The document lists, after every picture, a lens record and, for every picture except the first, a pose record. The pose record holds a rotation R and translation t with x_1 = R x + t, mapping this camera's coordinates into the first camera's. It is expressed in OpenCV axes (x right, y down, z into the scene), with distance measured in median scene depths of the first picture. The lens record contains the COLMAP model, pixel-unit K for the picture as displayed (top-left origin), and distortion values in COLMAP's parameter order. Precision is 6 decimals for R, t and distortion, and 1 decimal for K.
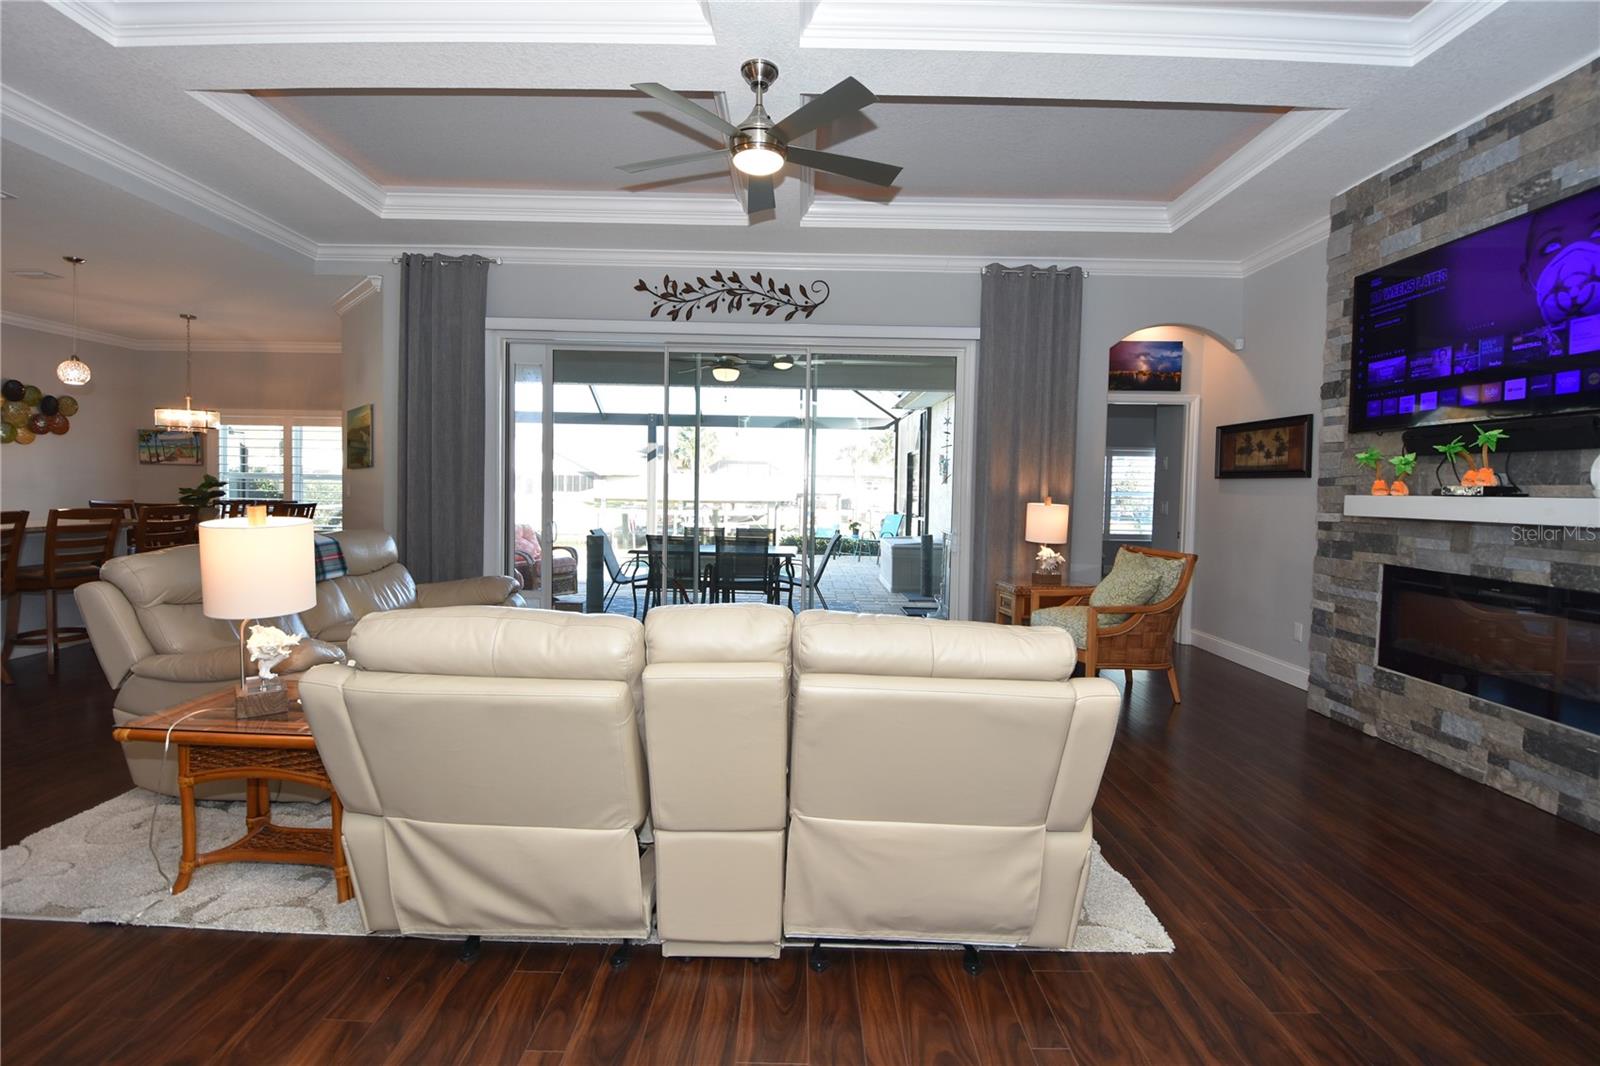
lens RADIAL K [[708.0, 0, 794.0], [0, 708.0, 509.5], [0, 0, 1]] dist [0.003448, -0.013465]
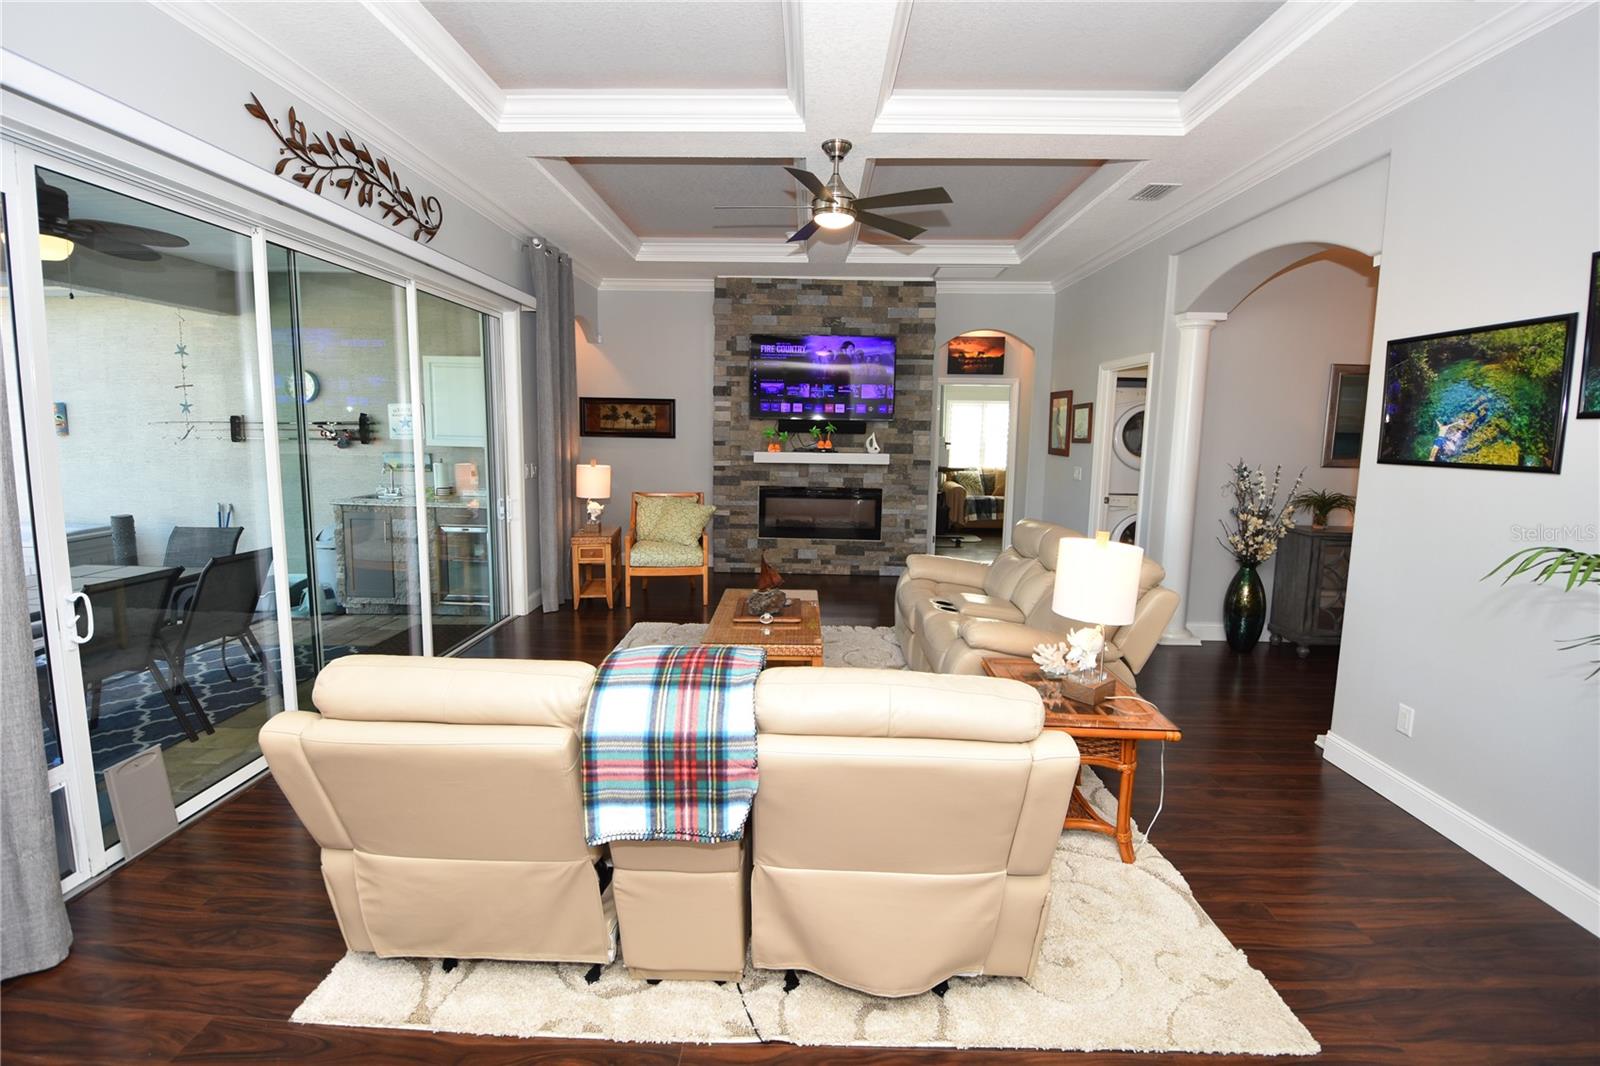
lens RADIAL K [[704.3, 0, 794.7], [0, 704.3, 512.4], [0, 0, 1]] dist [0.014752, -0.023867]
pose [[0.020342, -0.137736, 0.990260, -1.029929], [0.014770, 0.990398, 0.137452, -0.108809], [-0.999684, 0.011830, 0.022181, 0.787987]]
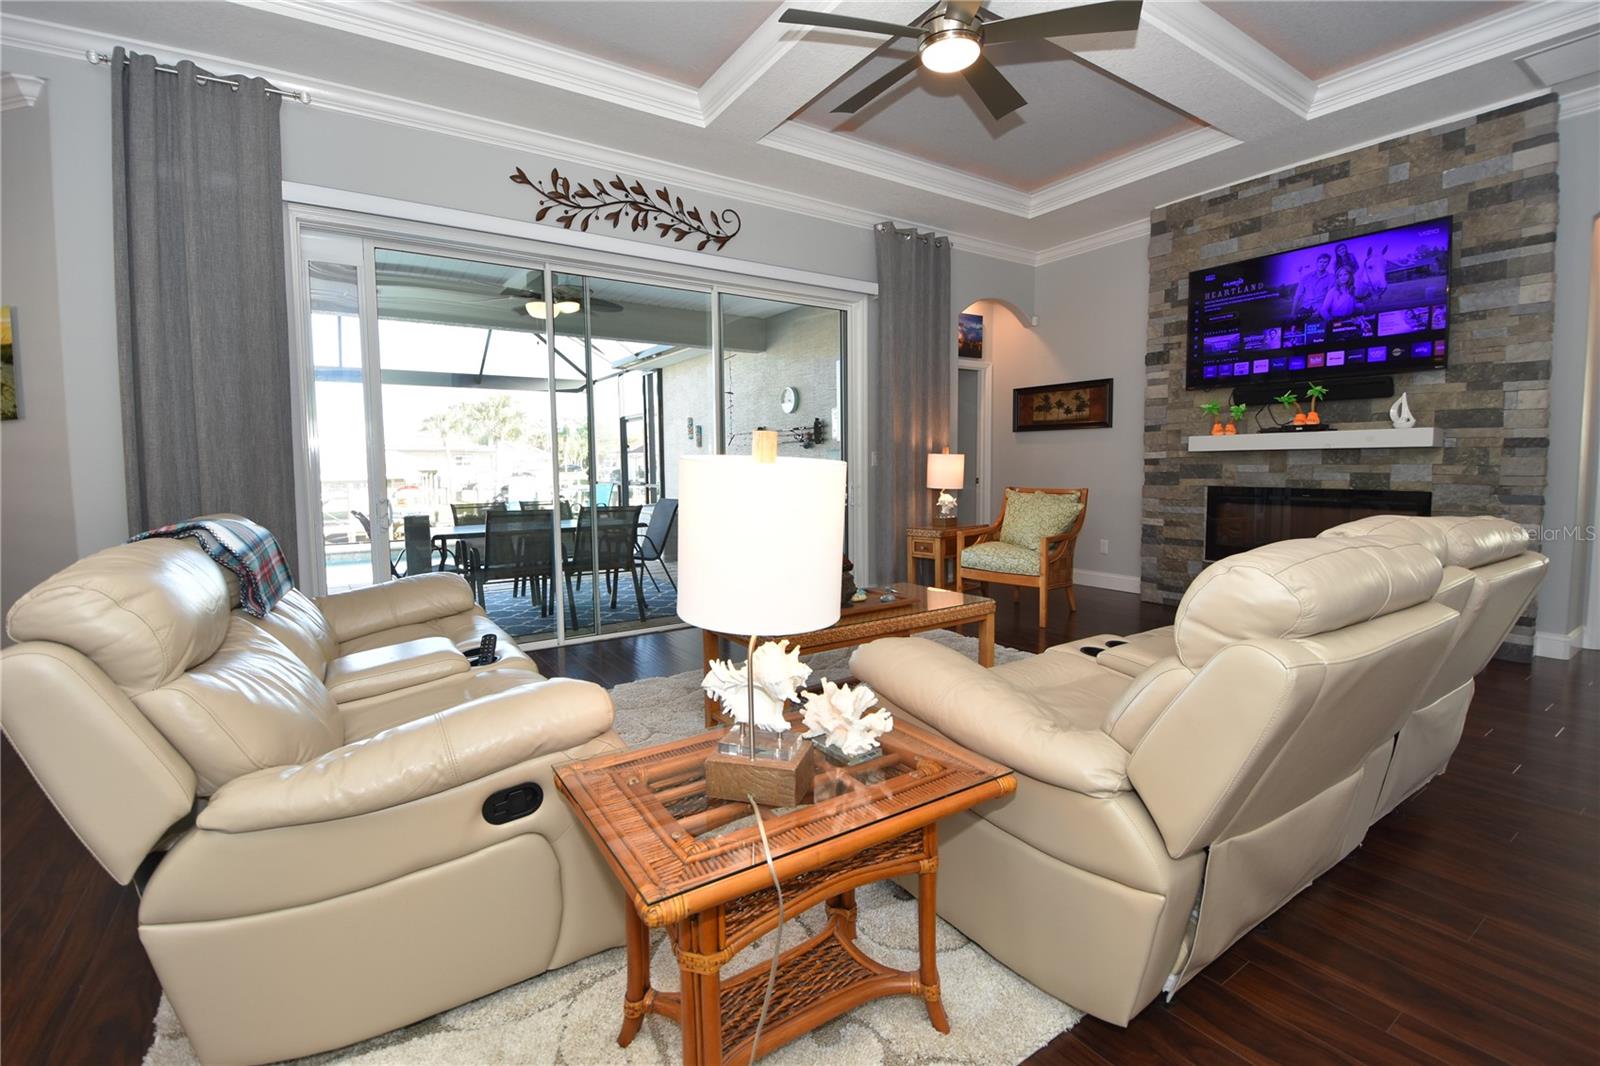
lens RADIAL K [[704.3, 0, 794.7], [0, 704.3, 512.4], [0, 0, 1]] dist [0.014752, -0.023867]
pose [[0.829630, -0.066665, 0.554319, -0.553959], [0.043752, 0.997555, 0.054488, 0.016784], [-0.556597, -0.020952, 0.830519, 0.276477]]
